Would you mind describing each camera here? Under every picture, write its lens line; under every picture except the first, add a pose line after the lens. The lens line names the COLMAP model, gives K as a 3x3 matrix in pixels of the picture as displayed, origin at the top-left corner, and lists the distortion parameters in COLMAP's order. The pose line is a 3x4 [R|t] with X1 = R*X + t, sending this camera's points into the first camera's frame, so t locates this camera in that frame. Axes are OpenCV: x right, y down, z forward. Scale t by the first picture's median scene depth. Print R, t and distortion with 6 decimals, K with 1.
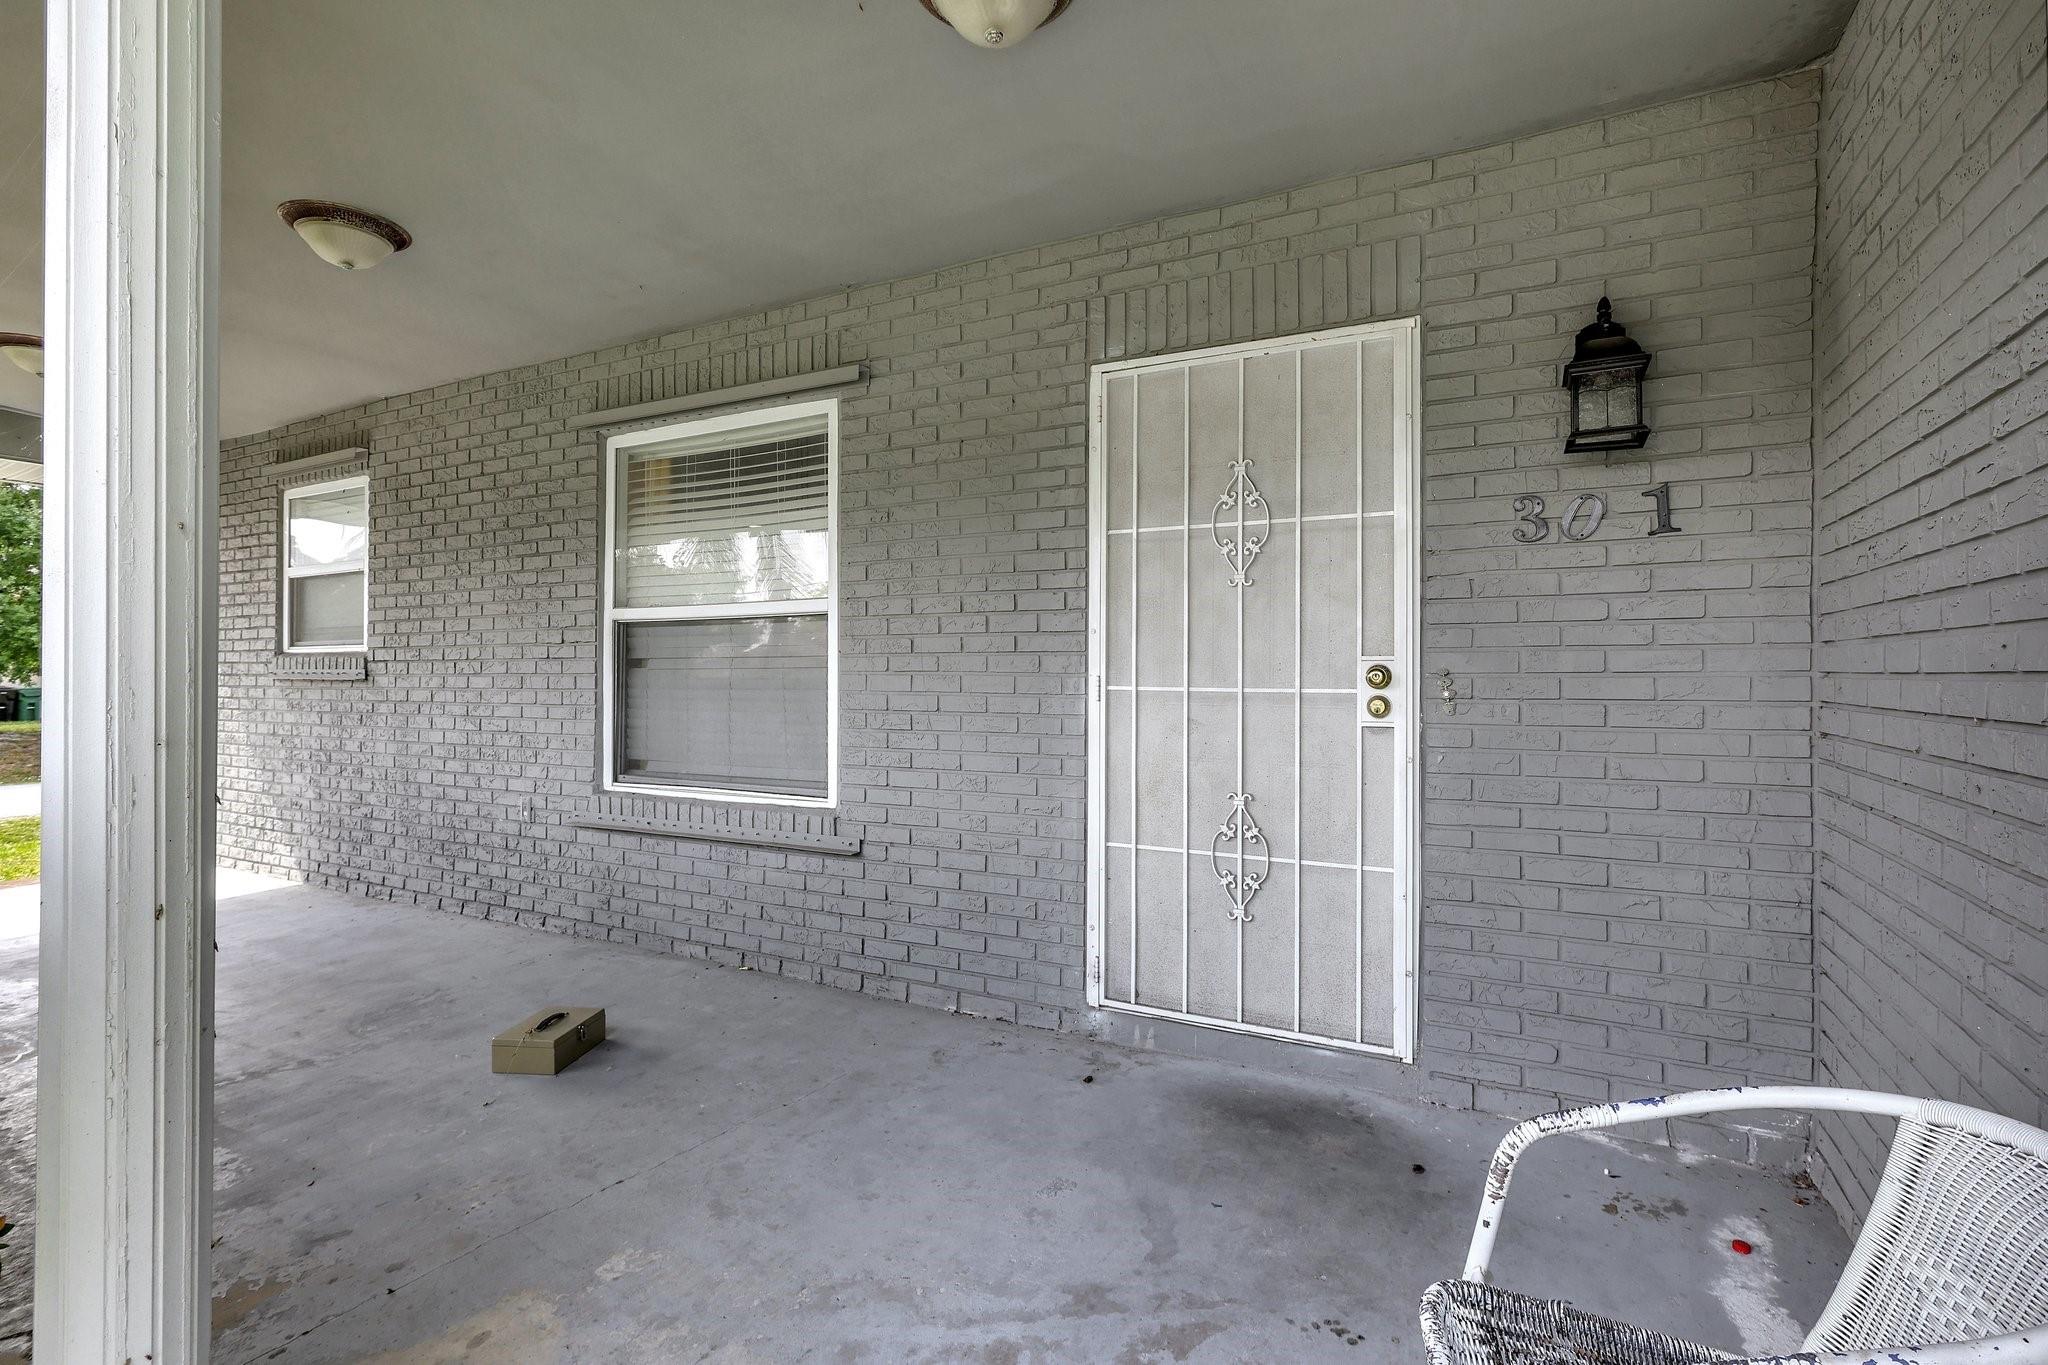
lens RADIAL K [[963.9, 0, 1031.3], [0, 963.9, 674.8], [0, 0, 1]] dist [0.003337, -0.000026]
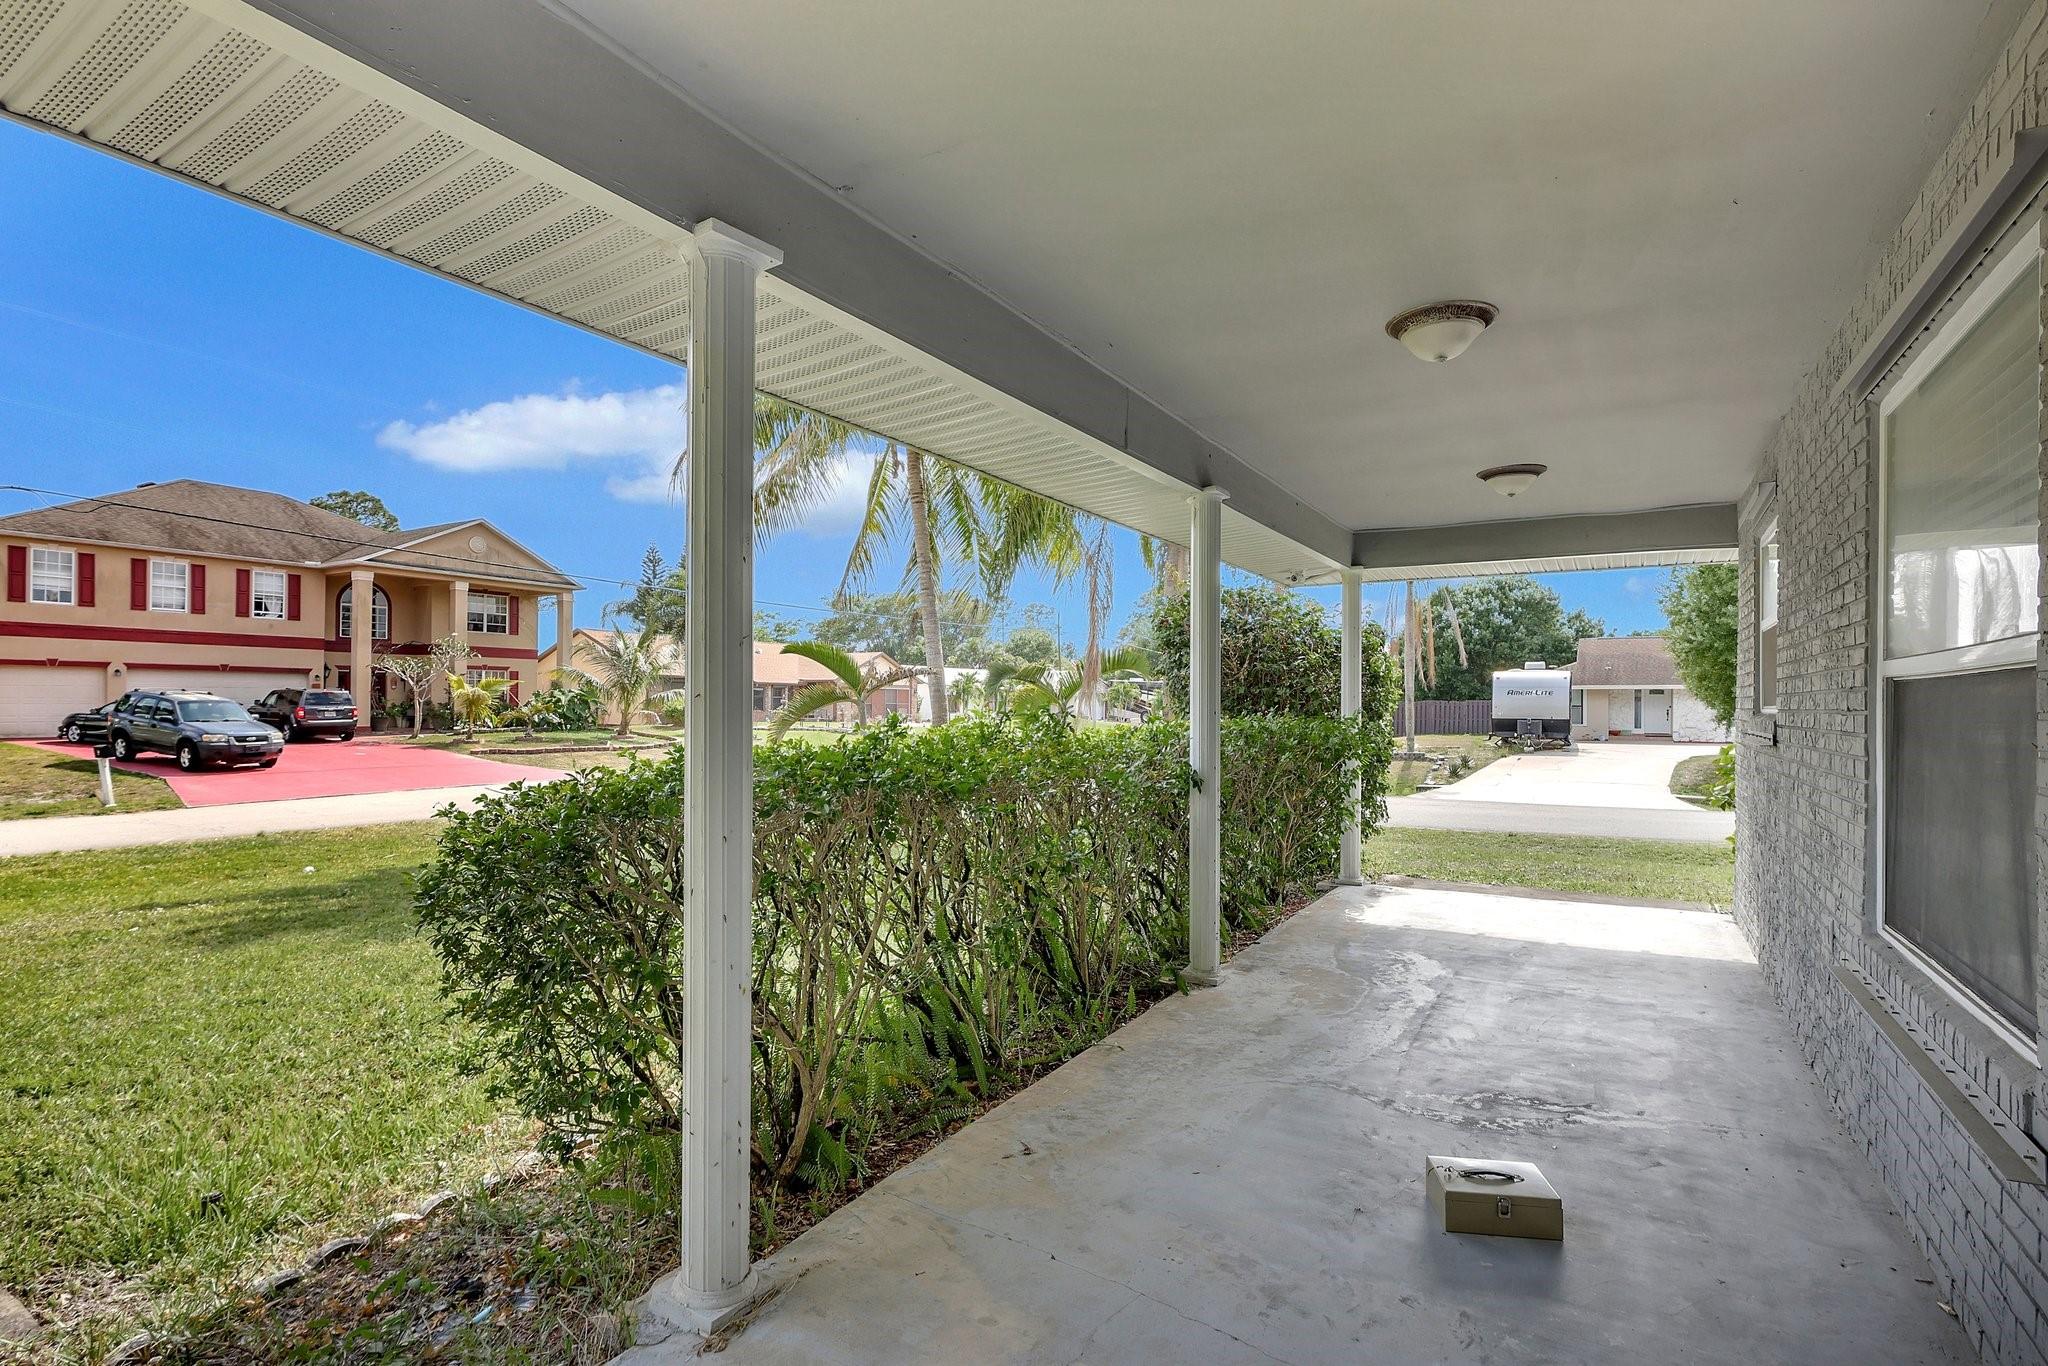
lens RADIAL K [[963.9, 0, 1032.7], [0, 963.9, 695.0], [0, 0, 1]] dist [0.003337, -0.000026]
pose [[-0.054751, -0.008488, -0.998464, 0.362349], [-0.007208, 0.999941, -0.008106, -0.049714], [0.998474, 0.006753, -0.054809, 0.632505]]
